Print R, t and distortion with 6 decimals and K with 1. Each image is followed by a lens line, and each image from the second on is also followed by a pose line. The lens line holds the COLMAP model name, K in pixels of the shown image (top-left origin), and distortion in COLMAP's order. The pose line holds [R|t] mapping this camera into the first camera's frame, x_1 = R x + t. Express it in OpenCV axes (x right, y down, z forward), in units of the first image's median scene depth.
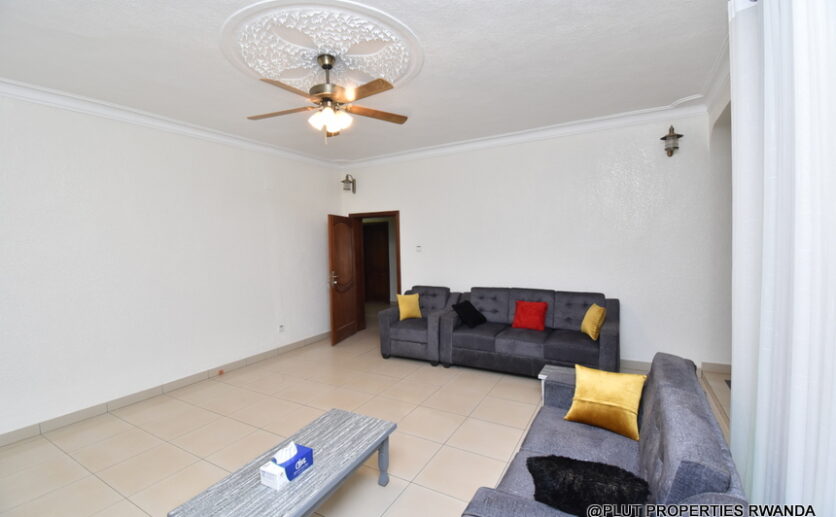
lens RADIAL K [[375.8, 0, 408.9], [0, 375.8, 255.5], [0, 0, 1]] dist [-0.010310, -0.001850]
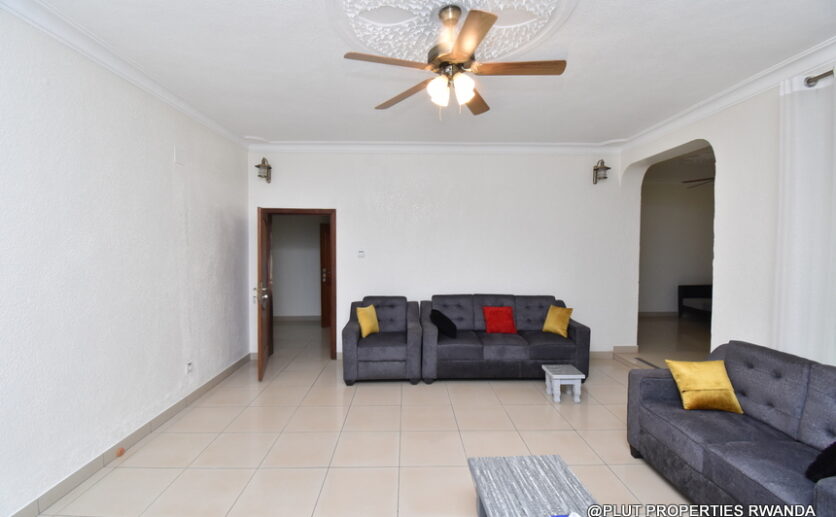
lens RADIAL K [[375.8, 0, 420.7], [0, 375.8, 258.3], [0, 0, 1]] dist [-0.010310, -0.001850]
pose [[0.845484, 0.009842, 0.533911, -0.403835], [-0.004986, 0.999932, -0.010537, 0.000434], [-0.533978, 0.006247, 0.845475, 0.224471]]
